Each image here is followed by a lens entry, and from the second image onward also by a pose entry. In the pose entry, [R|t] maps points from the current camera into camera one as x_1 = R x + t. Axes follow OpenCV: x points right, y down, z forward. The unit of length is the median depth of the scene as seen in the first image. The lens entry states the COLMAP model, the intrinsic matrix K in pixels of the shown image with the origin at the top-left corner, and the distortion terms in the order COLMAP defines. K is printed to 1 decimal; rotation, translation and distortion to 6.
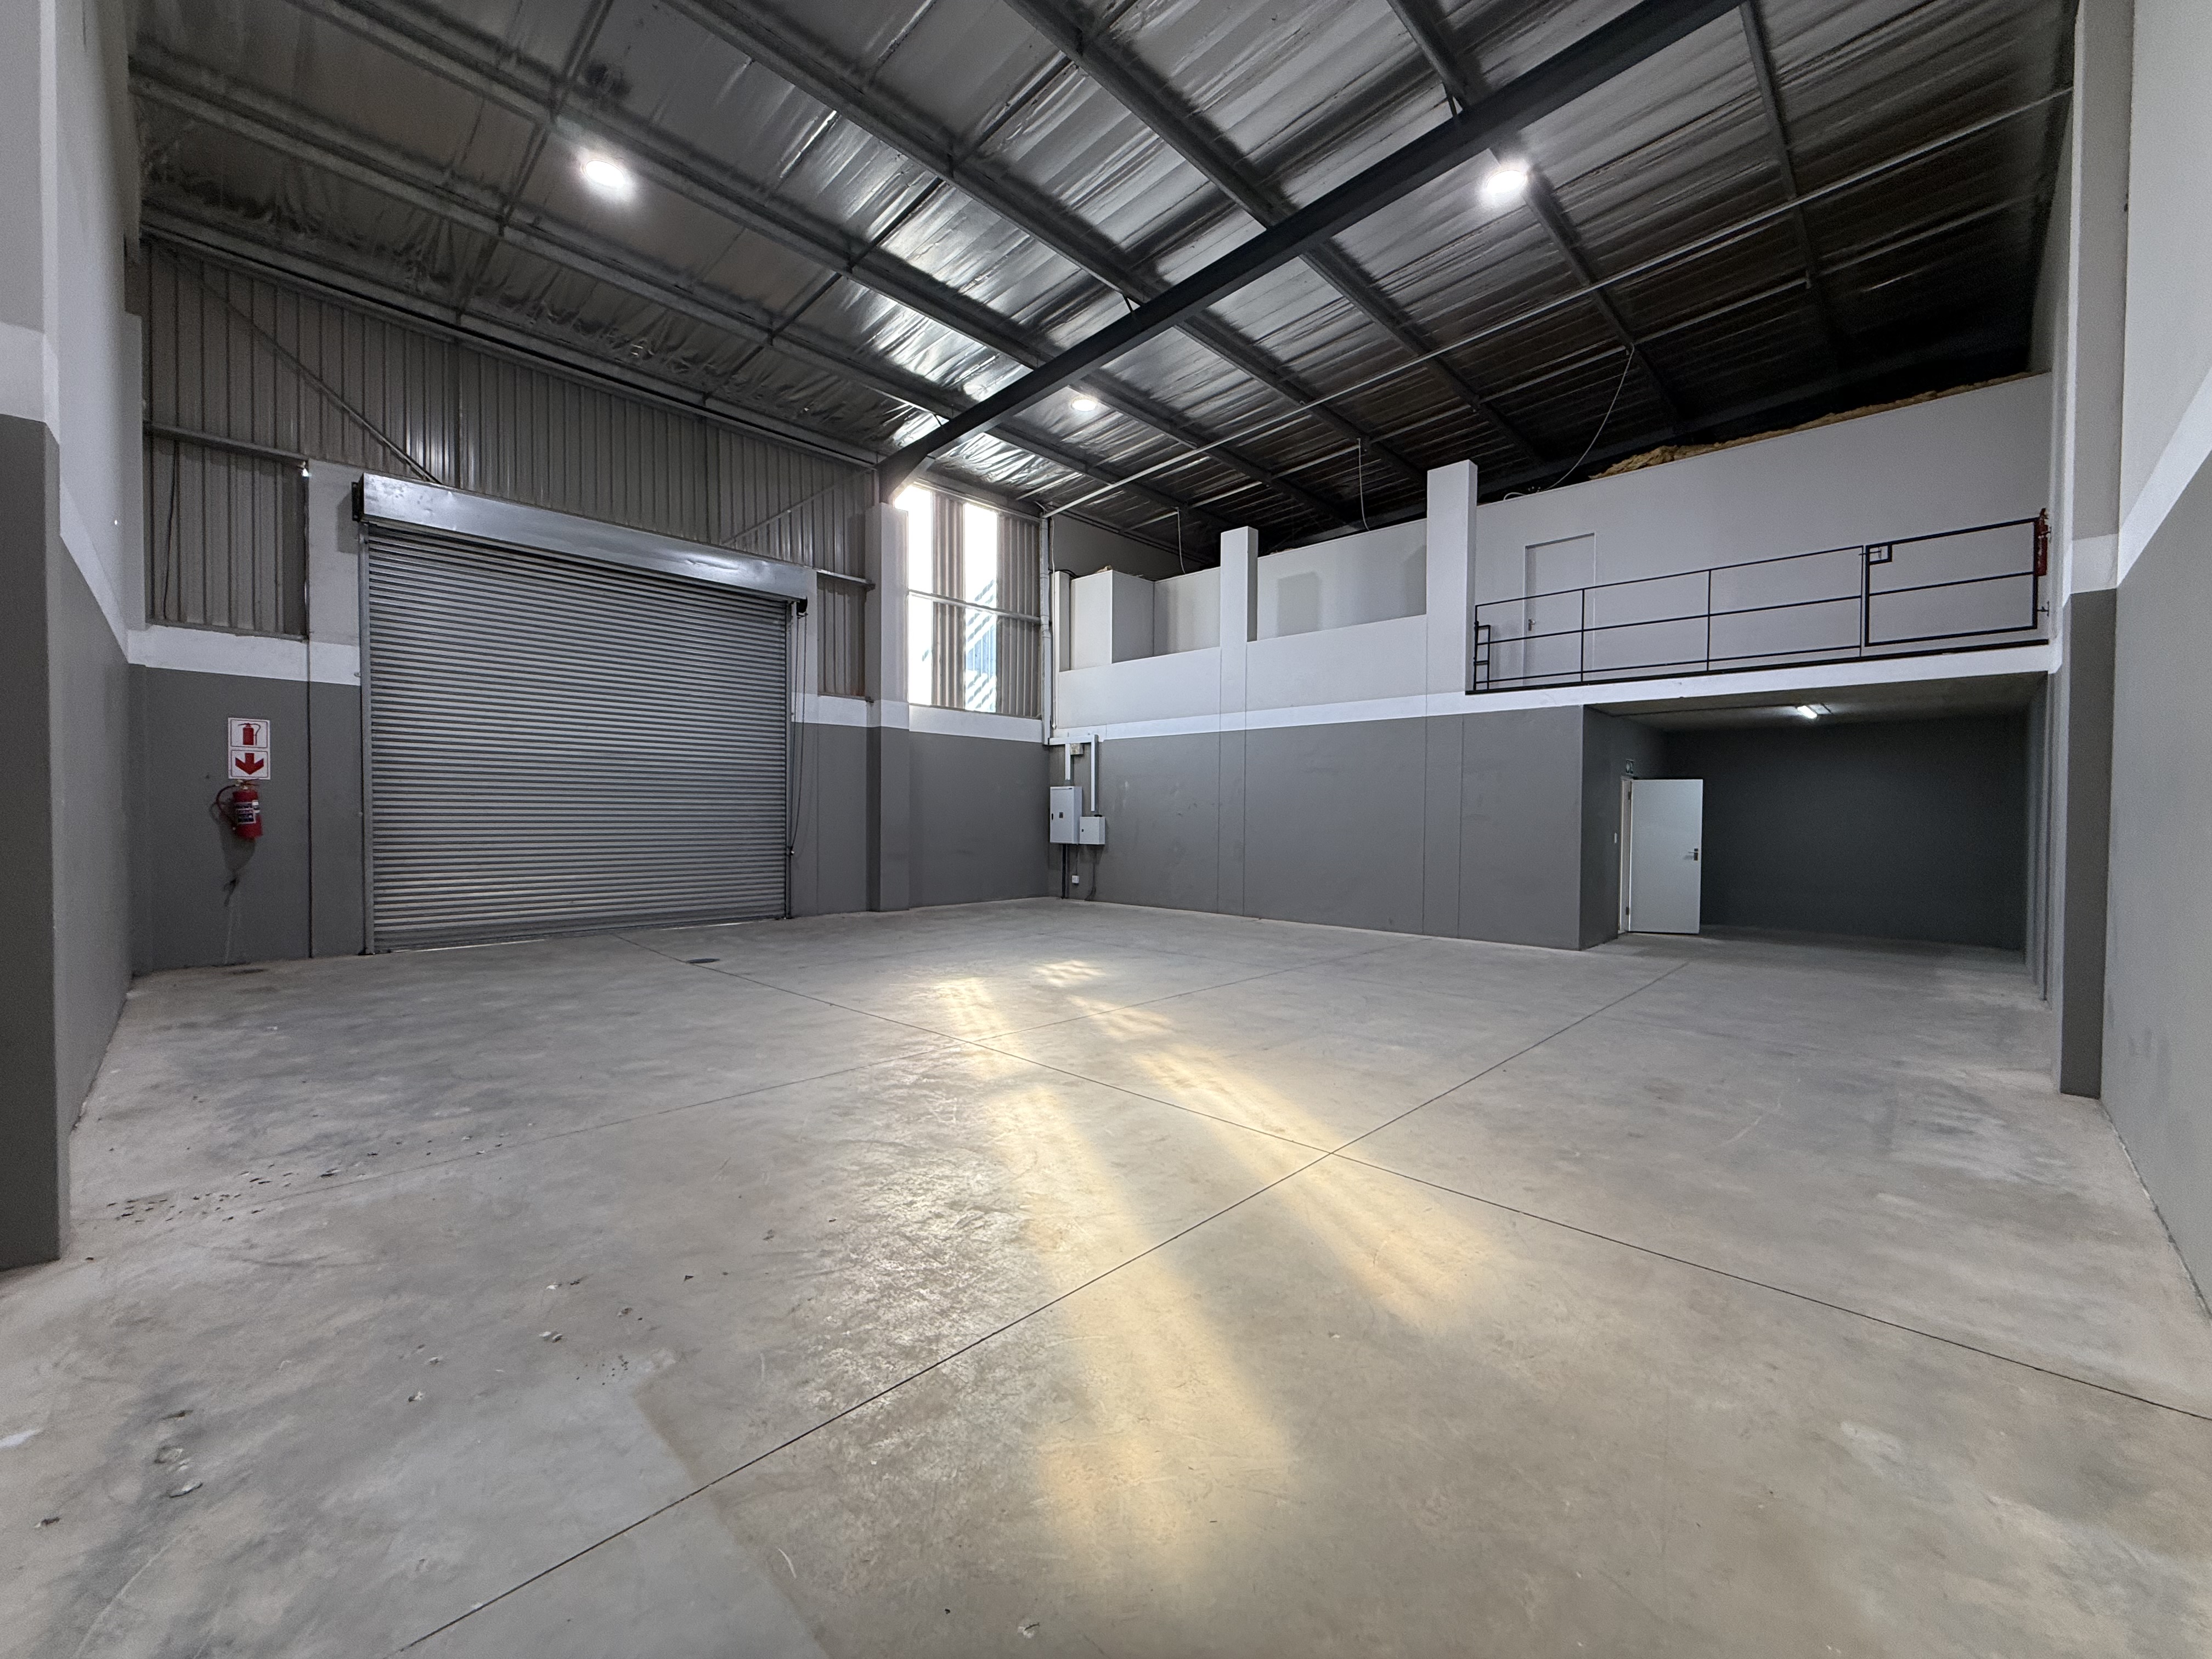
lens RADIAL K [[879.2, 0, 1112.4], [0, 879.2, 827.5], [0, 0, 1]] dist [0.000993, -0.000065]
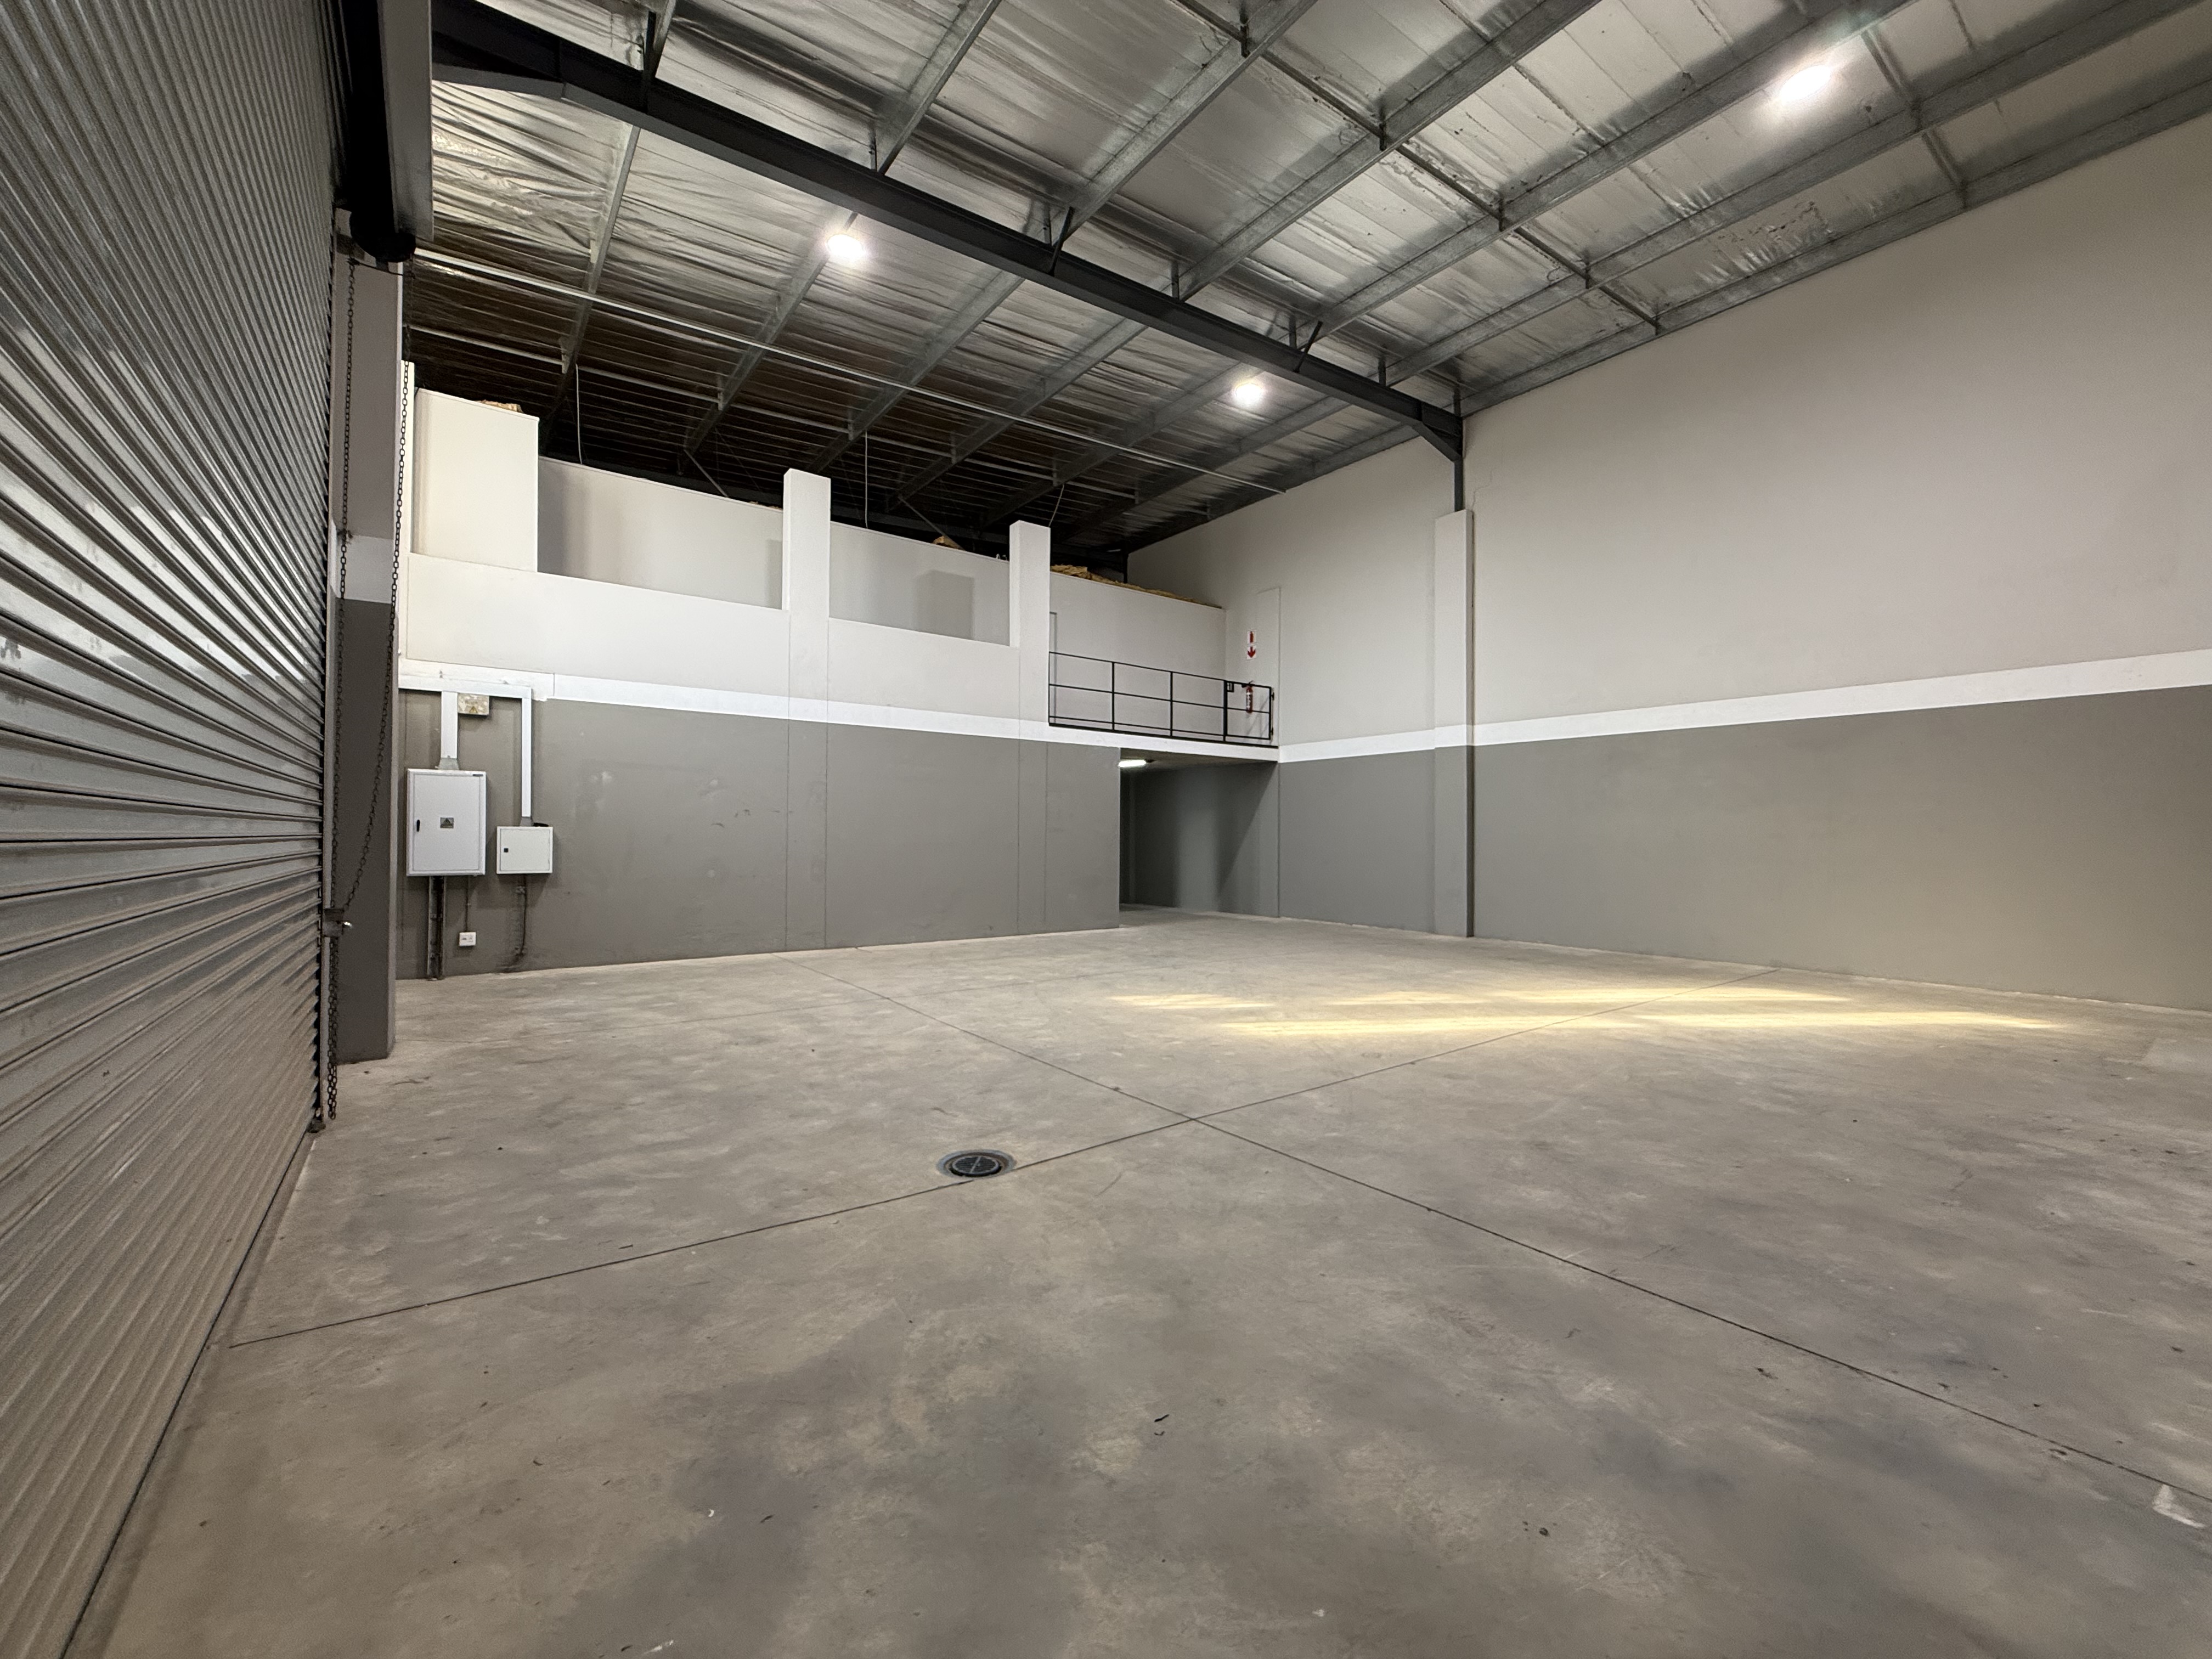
lens RADIAL K [[879.2, 0, 1125.3], [0, 879.2, 831.7], [0, 0, 1]] dist [0.000993, -0.000065]
pose [[0.150826, 0.005467, 0.988545, -0.709302], [0.014533, 0.999864, -0.007747, 0.002319], [-0.988453, 0.015535, 0.150726, 0.682662]]
